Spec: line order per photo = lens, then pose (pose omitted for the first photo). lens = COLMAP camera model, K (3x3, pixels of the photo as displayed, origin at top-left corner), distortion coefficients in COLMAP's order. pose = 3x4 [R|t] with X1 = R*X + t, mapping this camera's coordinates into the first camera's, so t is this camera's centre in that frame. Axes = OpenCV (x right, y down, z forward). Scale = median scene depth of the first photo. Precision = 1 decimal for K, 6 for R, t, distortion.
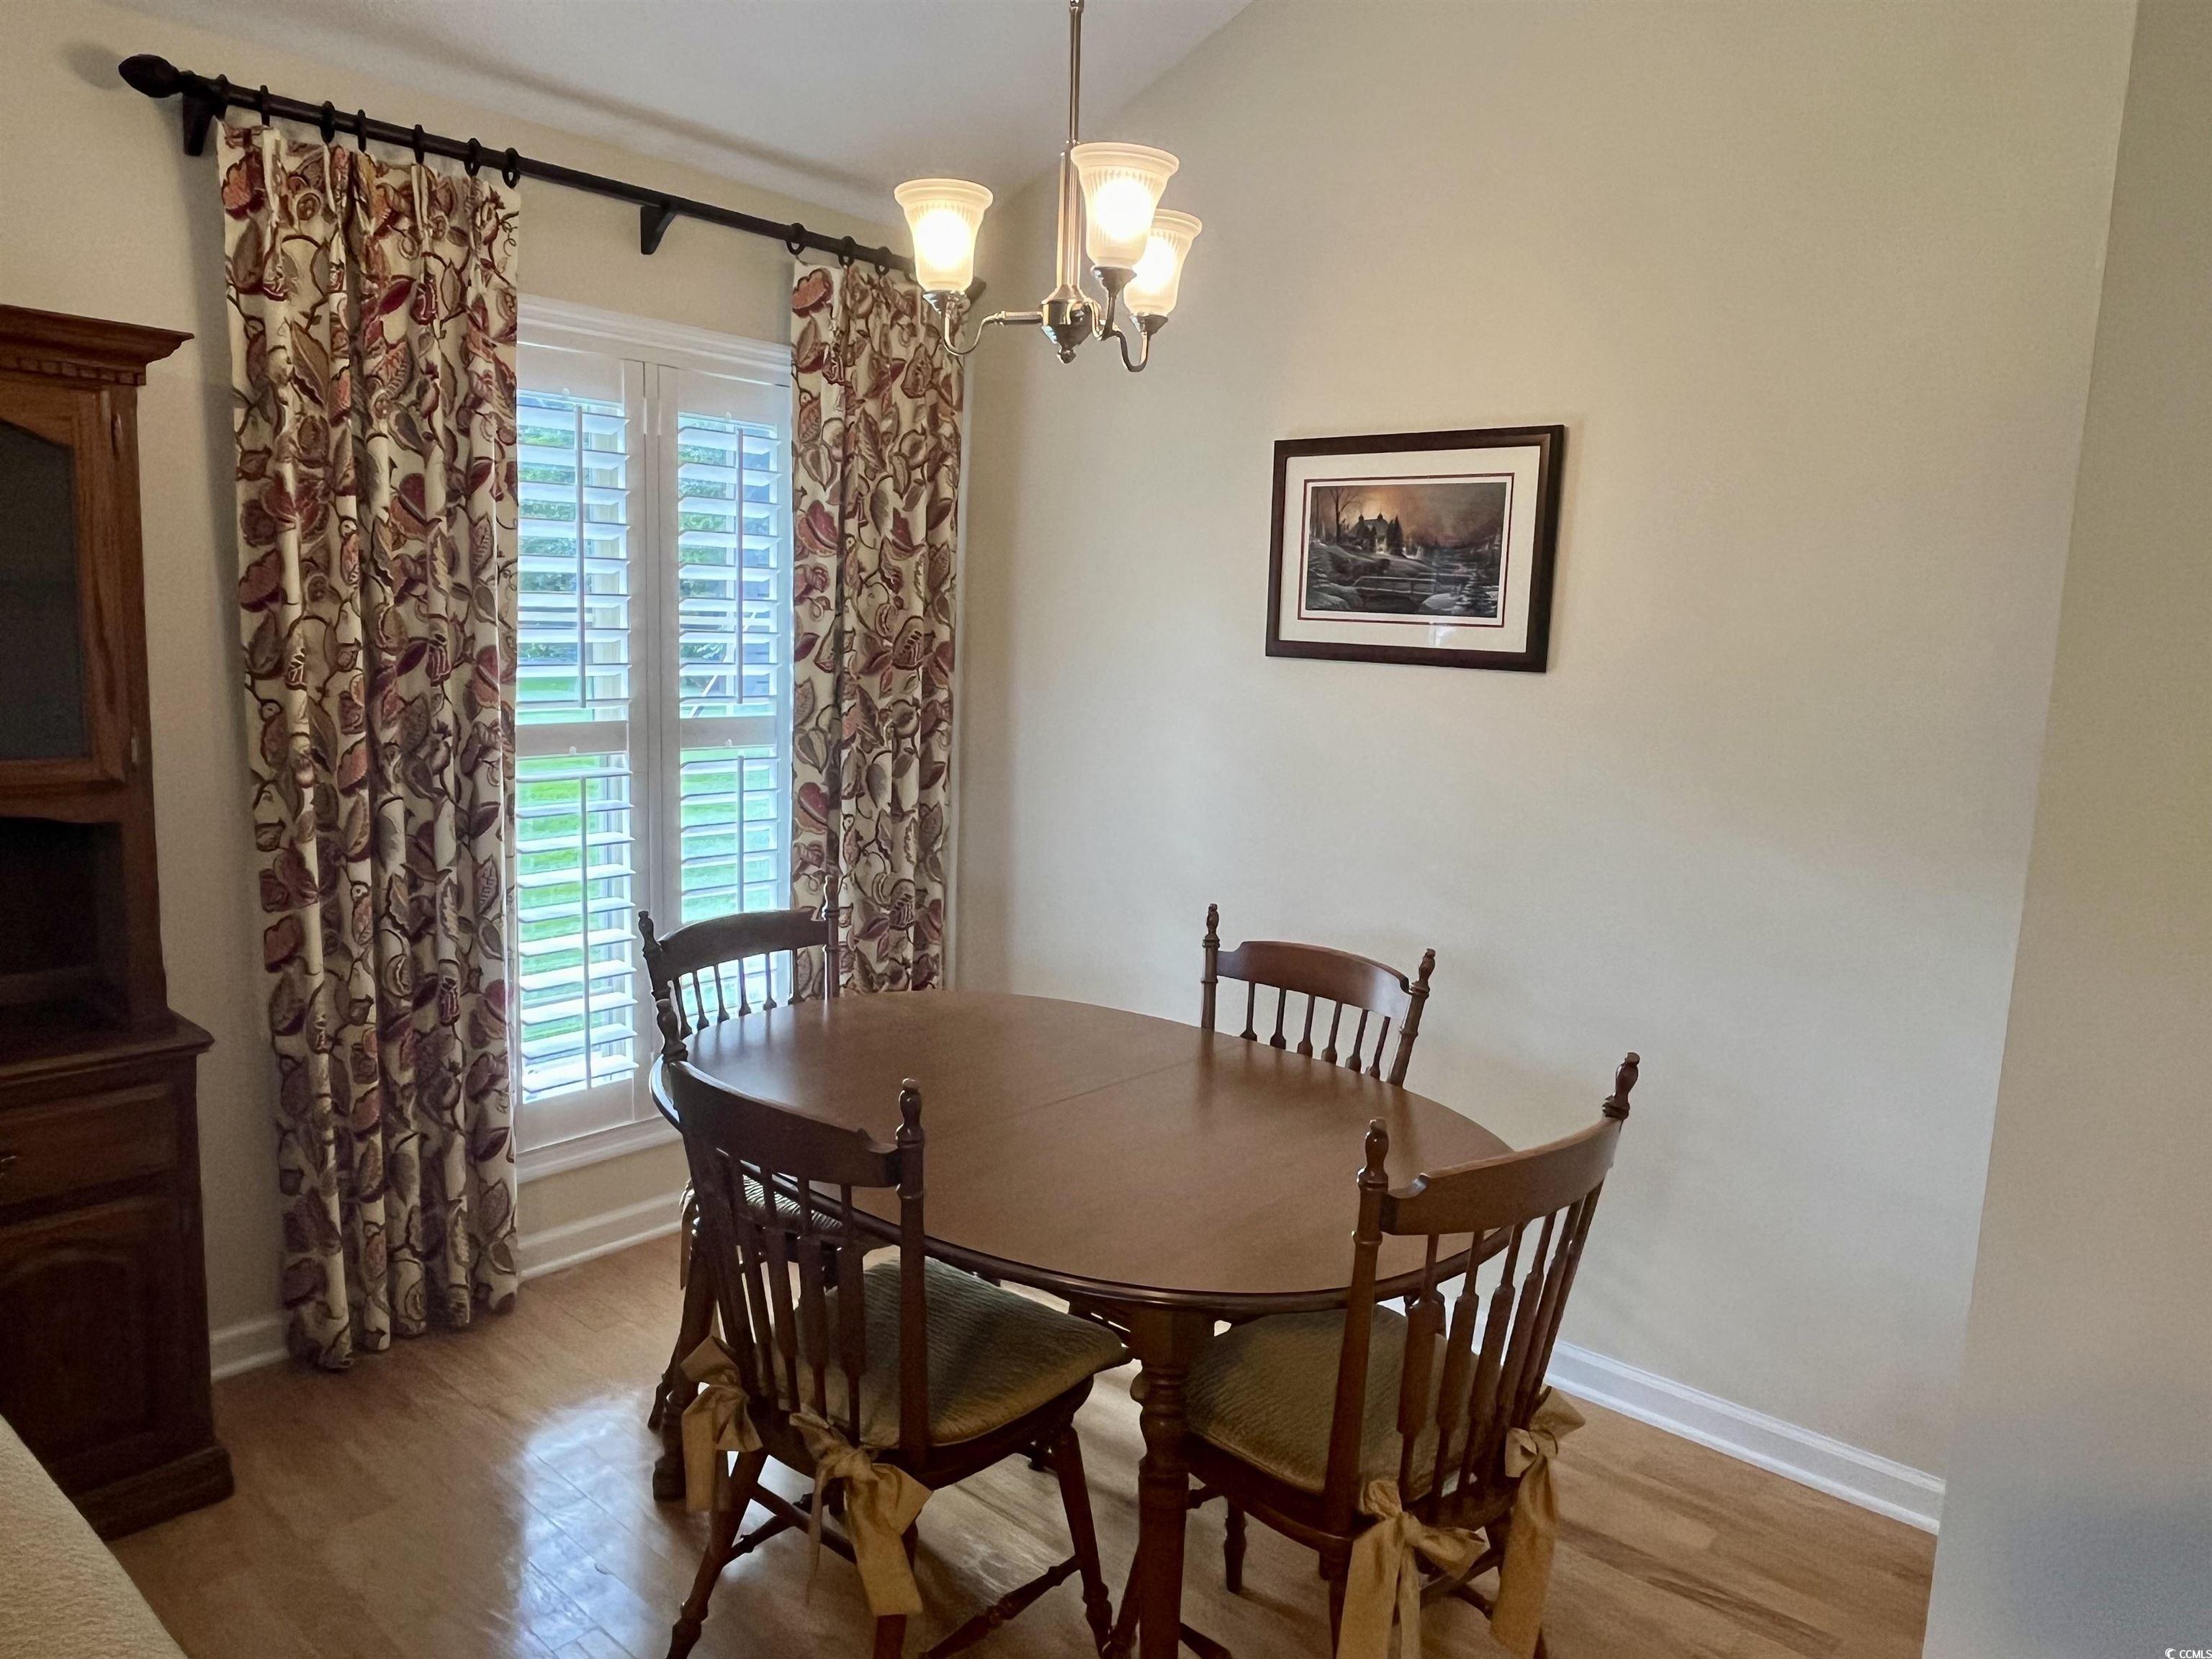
lens RADIAL K [[1454.1, 0, 1106.0], [0, 1454.1, 829.5], [0, 0, 1]] dist [-0.008112, -0.002914]
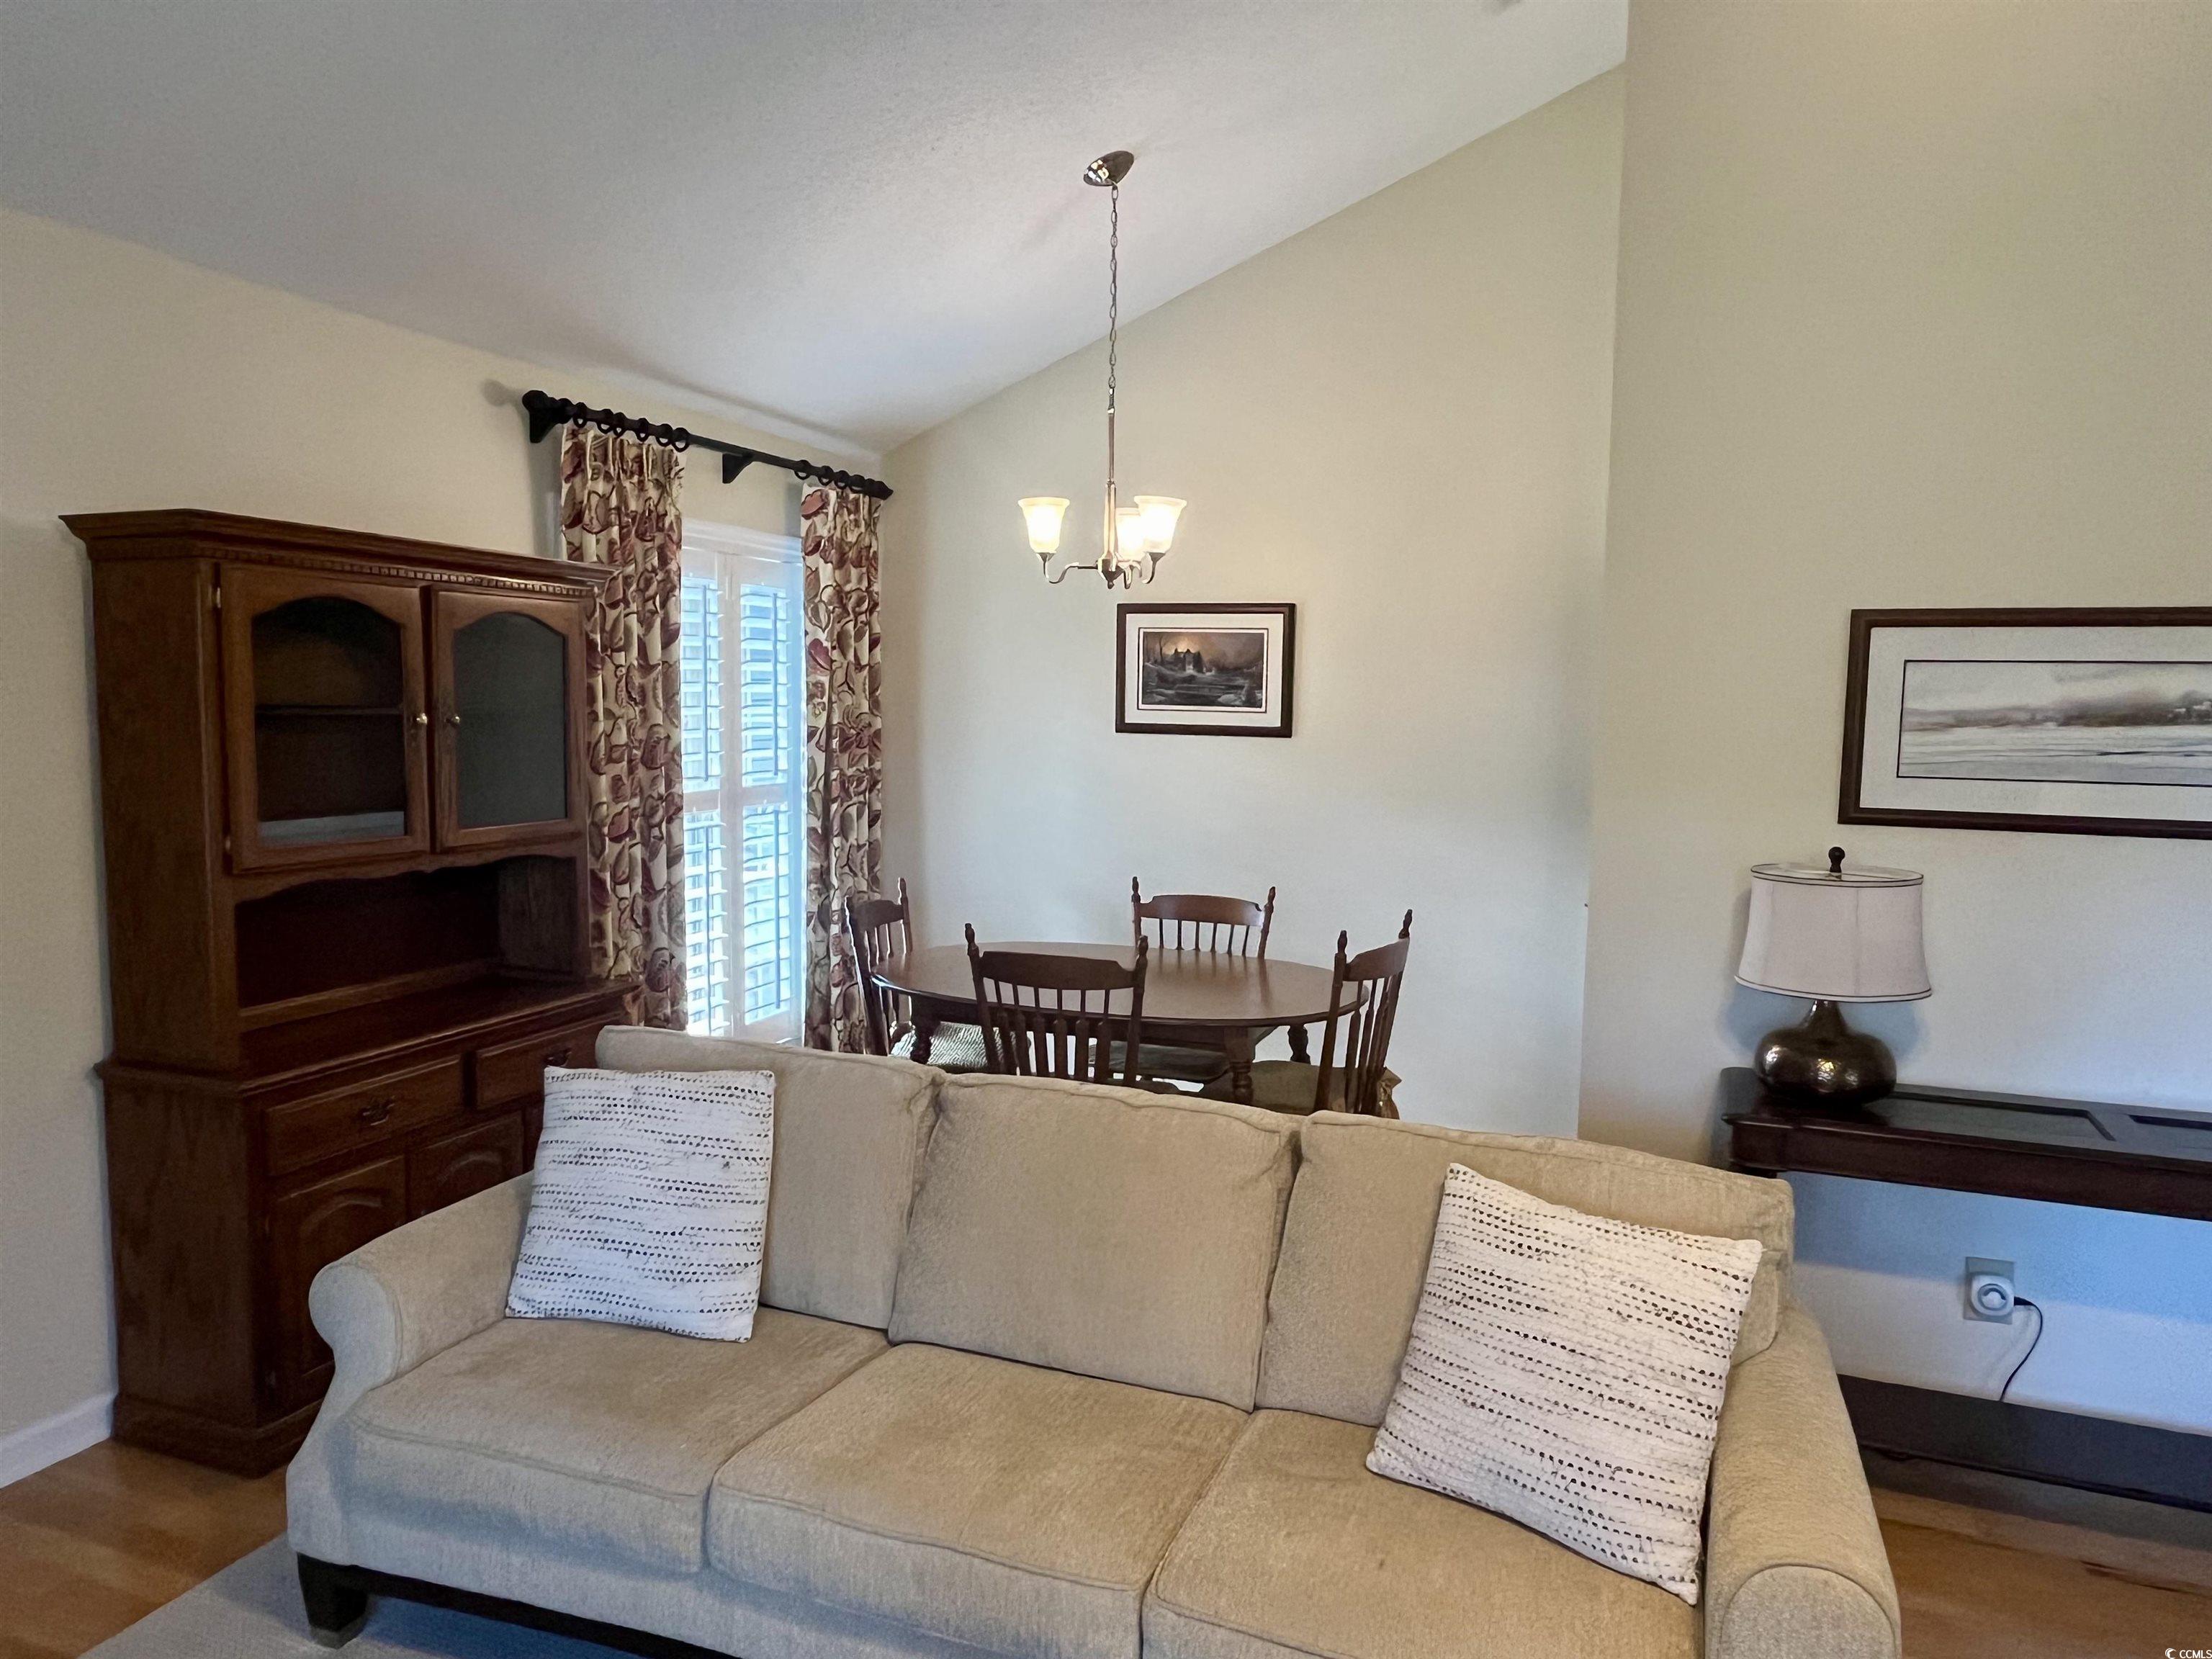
lens RADIAL K [[1442.2, 0, 1106.0], [0, 1442.2, 829.5], [0, 0, 1]] dist [-0.051313, -0.000919]
pose [[0.935543, -0.054526, 0.348979, -0.495498], [0.069040, 0.997184, -0.029277, 0.038581], [-0.346399, 0.051484, 0.936673, -0.538493]]
